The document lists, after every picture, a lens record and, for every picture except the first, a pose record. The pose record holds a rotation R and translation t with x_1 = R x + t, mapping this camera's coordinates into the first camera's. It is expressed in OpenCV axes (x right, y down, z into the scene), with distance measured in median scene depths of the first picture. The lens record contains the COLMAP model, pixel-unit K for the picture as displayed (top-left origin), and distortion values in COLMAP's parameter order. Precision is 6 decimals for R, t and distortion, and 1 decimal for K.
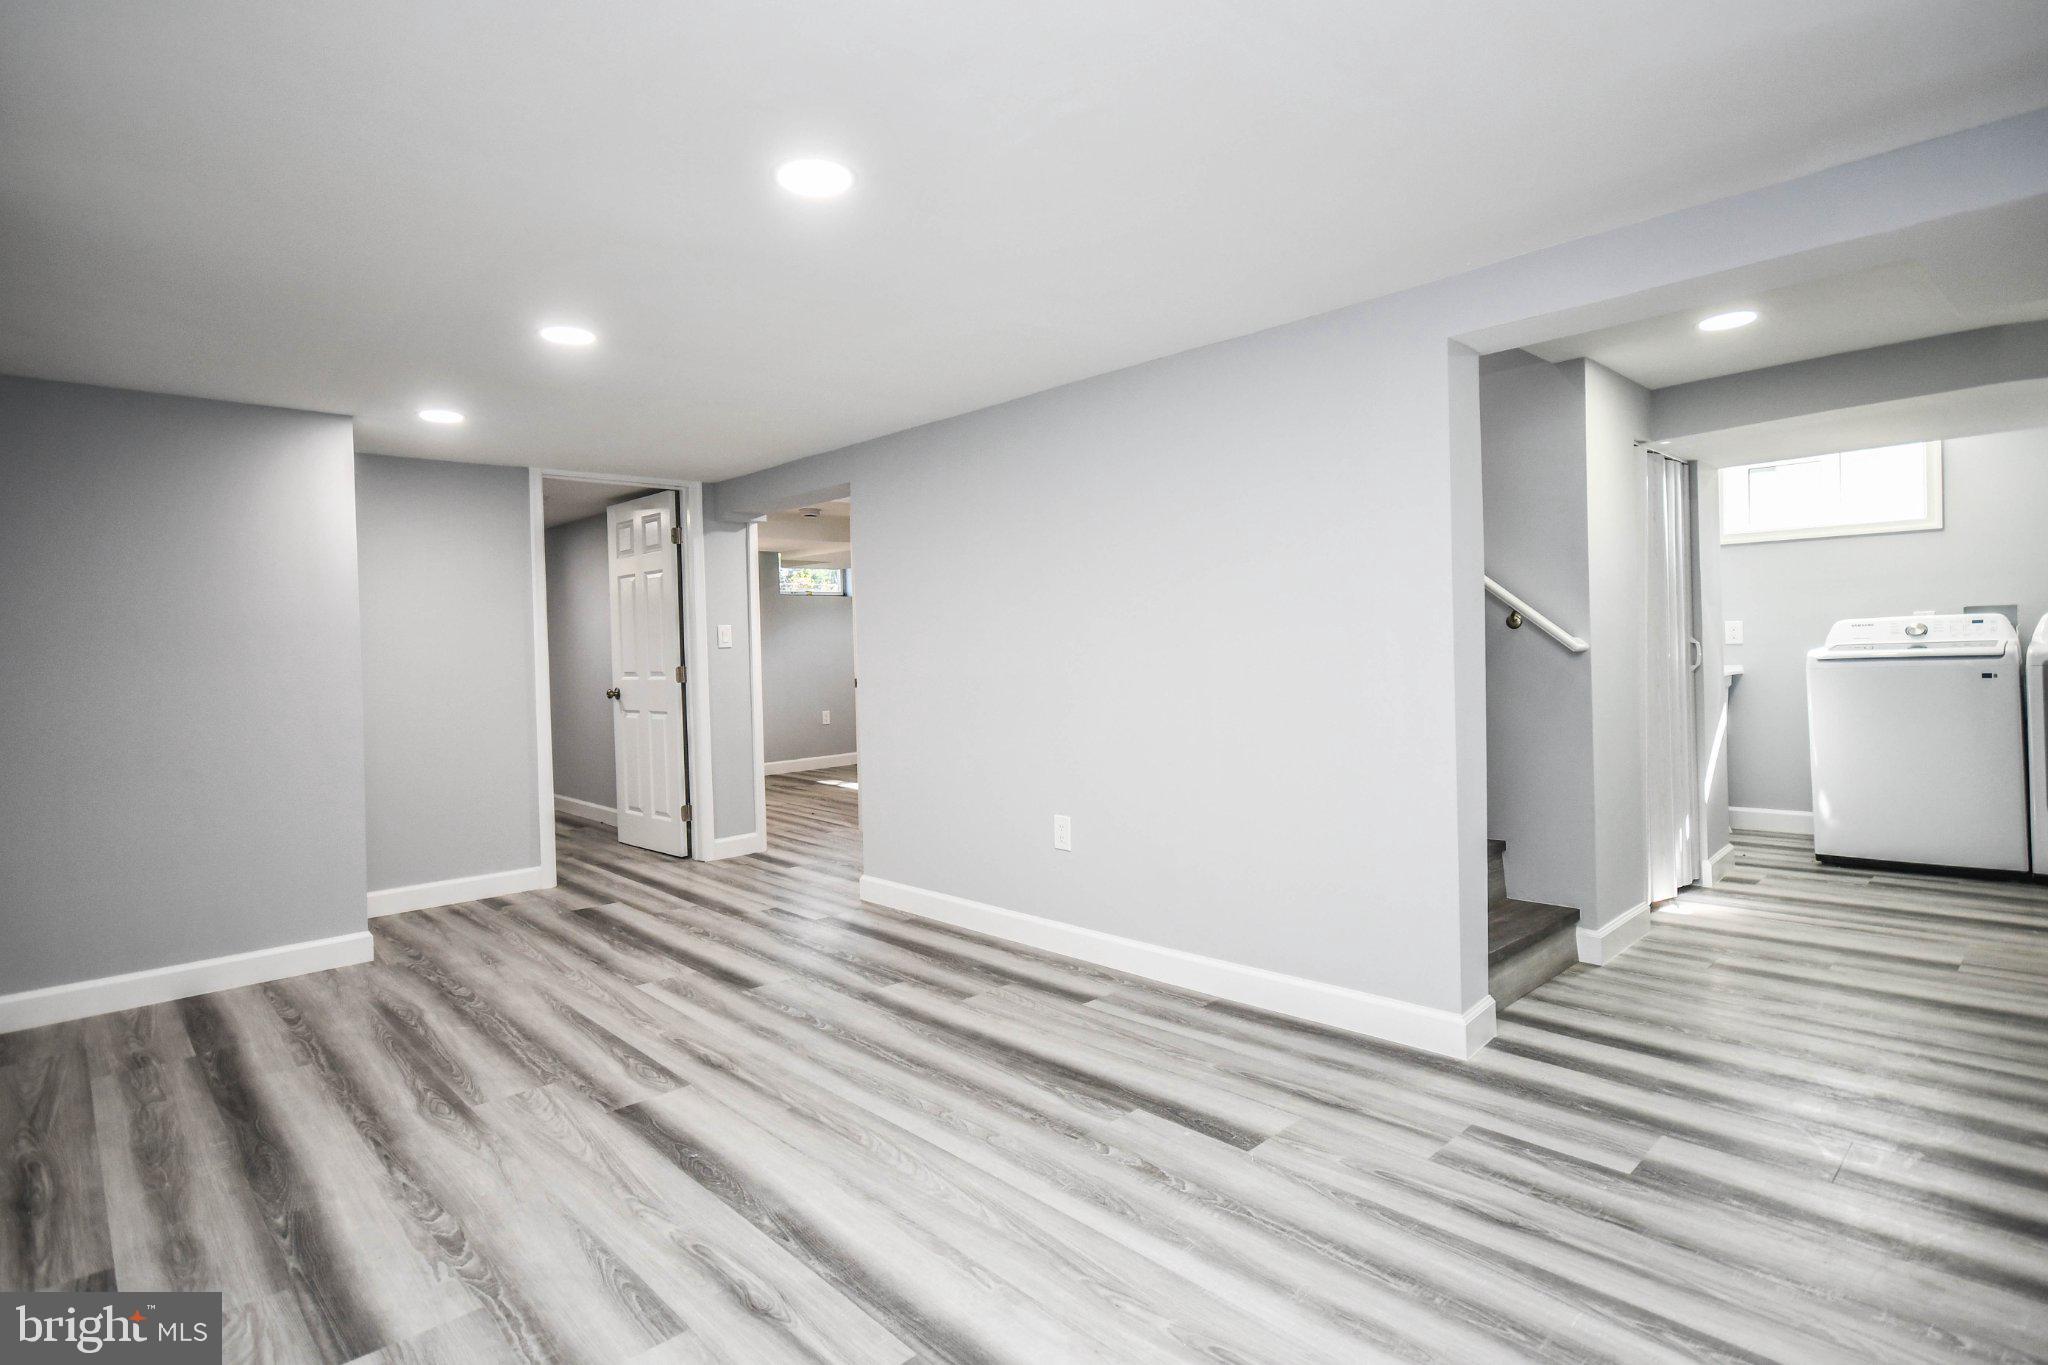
lens RADIAL K [[1001.3, 0, 1030.1], [0, 1001.3, 681.3], [0, 0, 1]] dist [0.003102, 0.000174]
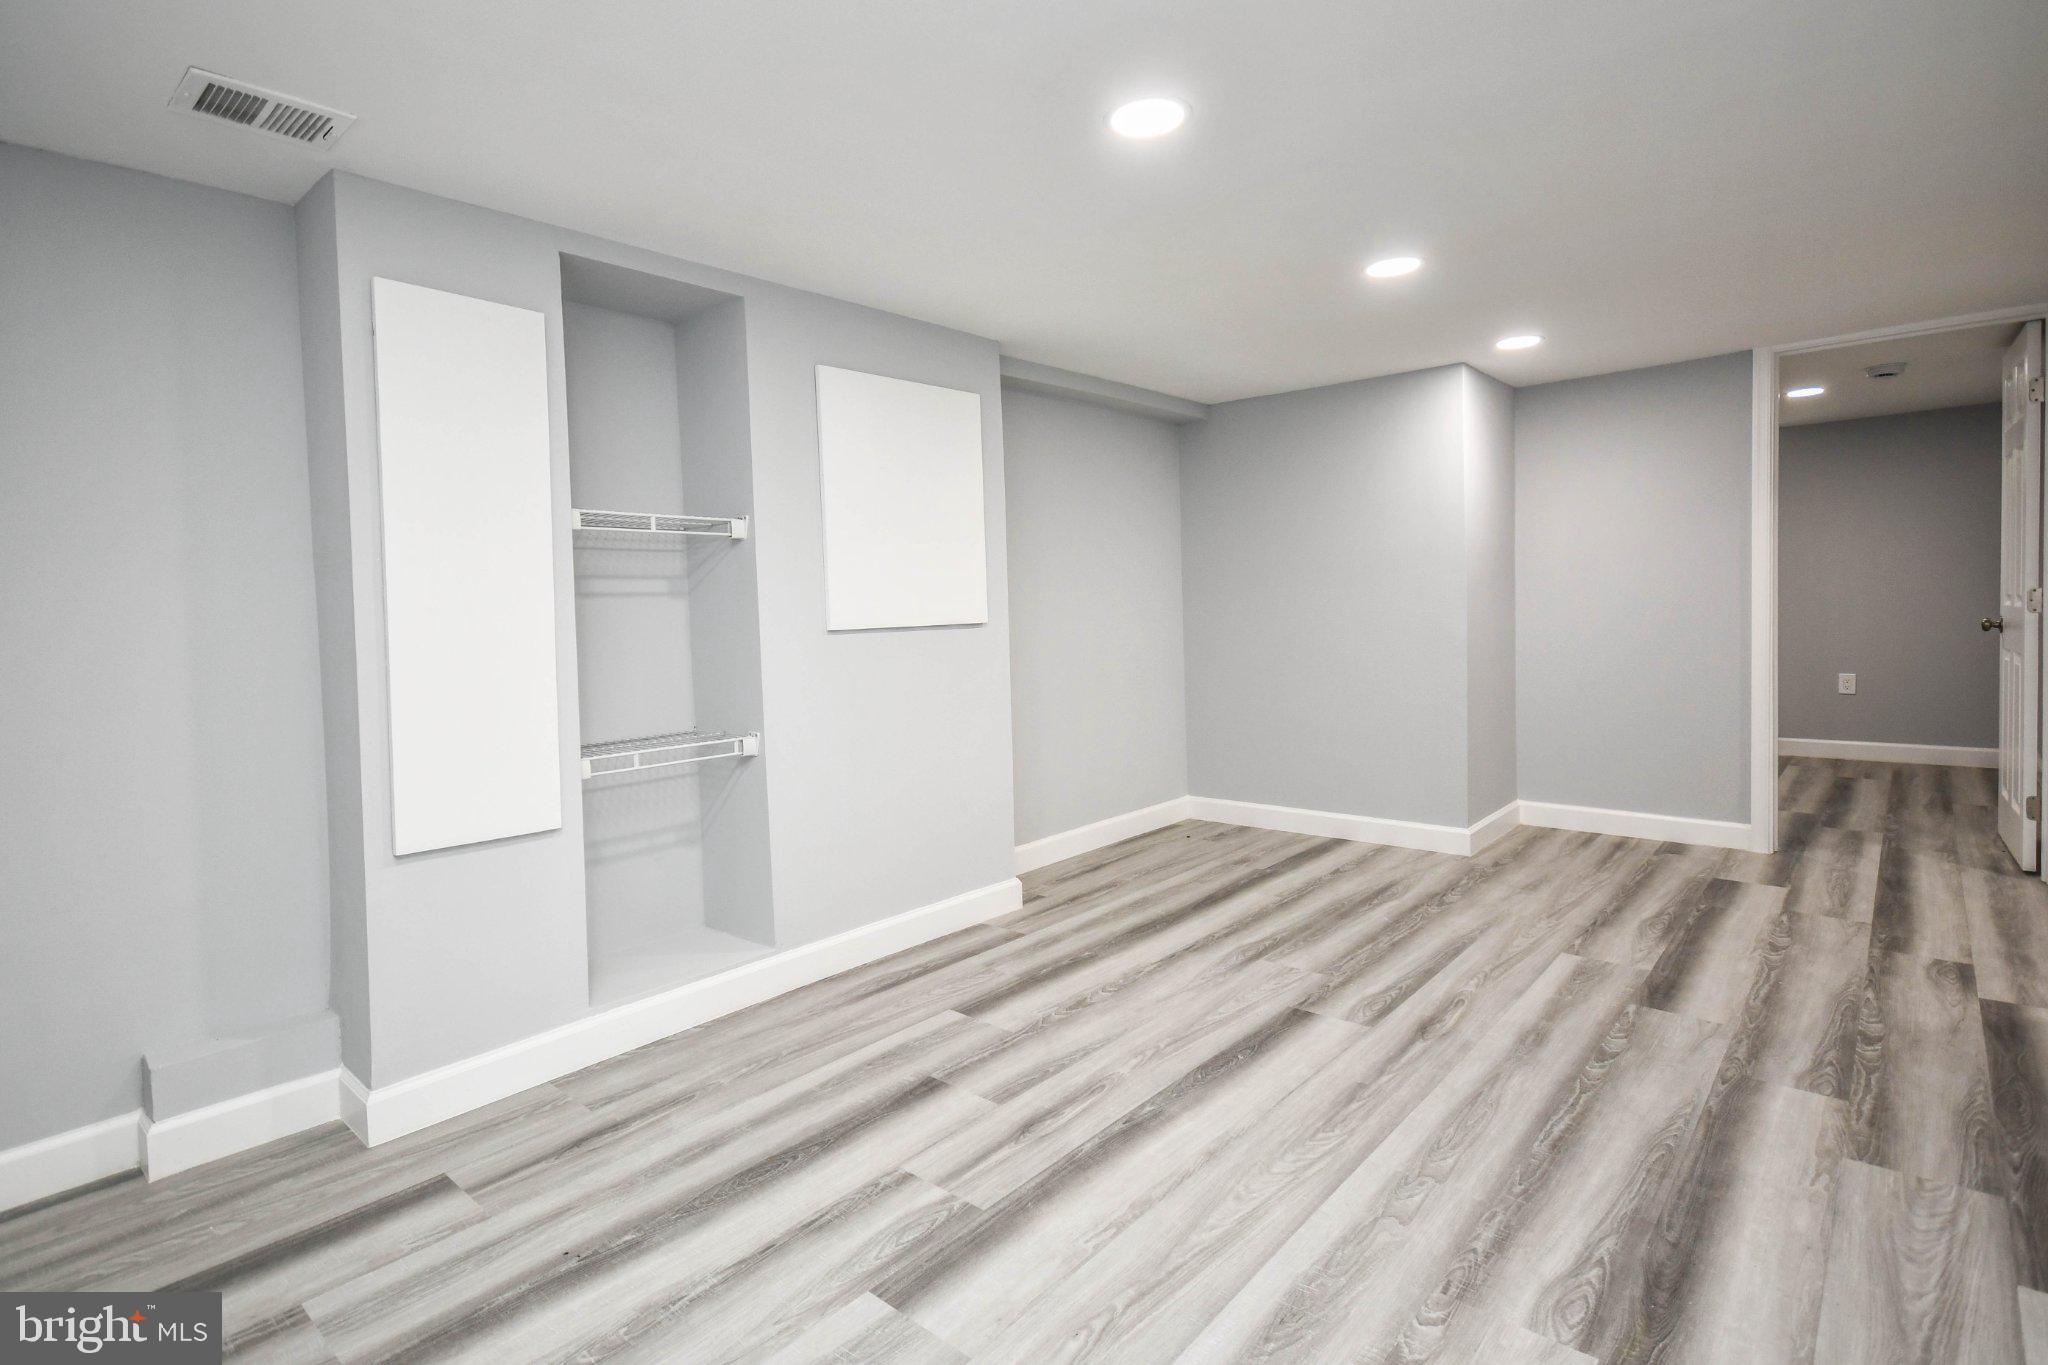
lens RADIAL K [[1063.6, 0, 1023.4], [0, 1063.6, 677.6], [0, 0, 1]] dist [0.011108, -0.007342]
pose [[0.083393, 0.092620, -0.992203, 0.654235], [-0.006593, 0.995701, 0.092392, -0.035304], [0.996495, -0.001163, 0.083645, 0.584156]]
